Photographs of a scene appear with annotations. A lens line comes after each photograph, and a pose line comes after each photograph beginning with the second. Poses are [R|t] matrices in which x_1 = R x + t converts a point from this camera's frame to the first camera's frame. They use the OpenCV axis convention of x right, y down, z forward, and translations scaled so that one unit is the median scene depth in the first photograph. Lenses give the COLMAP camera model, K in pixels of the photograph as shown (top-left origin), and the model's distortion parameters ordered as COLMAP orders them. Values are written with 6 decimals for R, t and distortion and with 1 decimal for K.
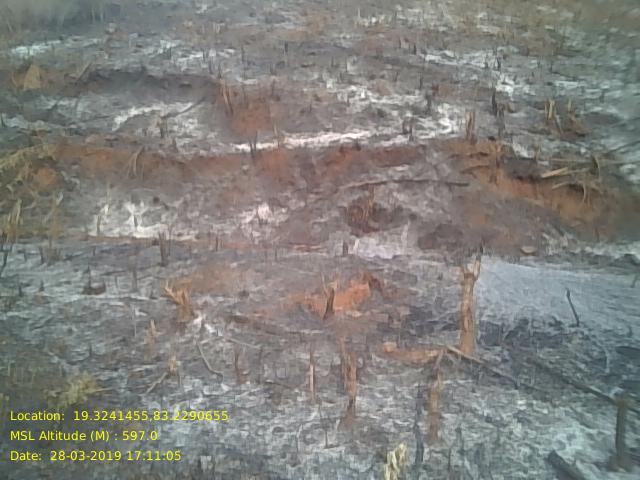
lens RADIAL K [[524.9, 0, 317.9], [0, 524.9, 243.9], [0, 0, 1]] dist [0.113940, -0.195288]
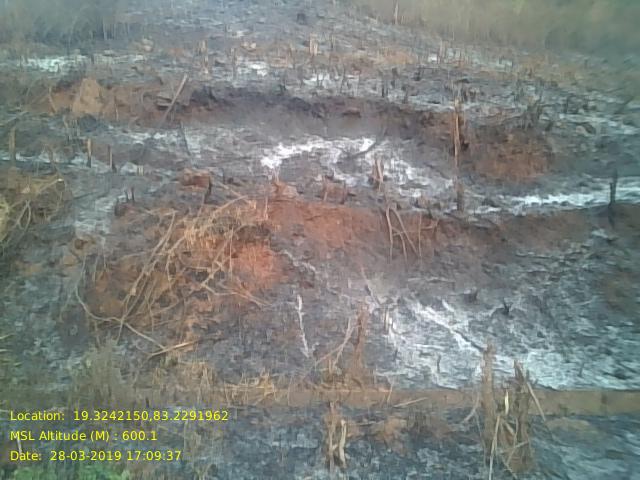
lens RADIAL K [[524.9, 0, 317.9], [0, 524.9, 243.9], [0, 0, 1]] dist [0.113940, -0.195288]
pose [[0.977484, -0.025296, 0.209489, -0.442104], [0.048736, 0.993010, -0.107500, -0.067637], [-0.205305, 0.115289, 0.971884, 0.391232]]
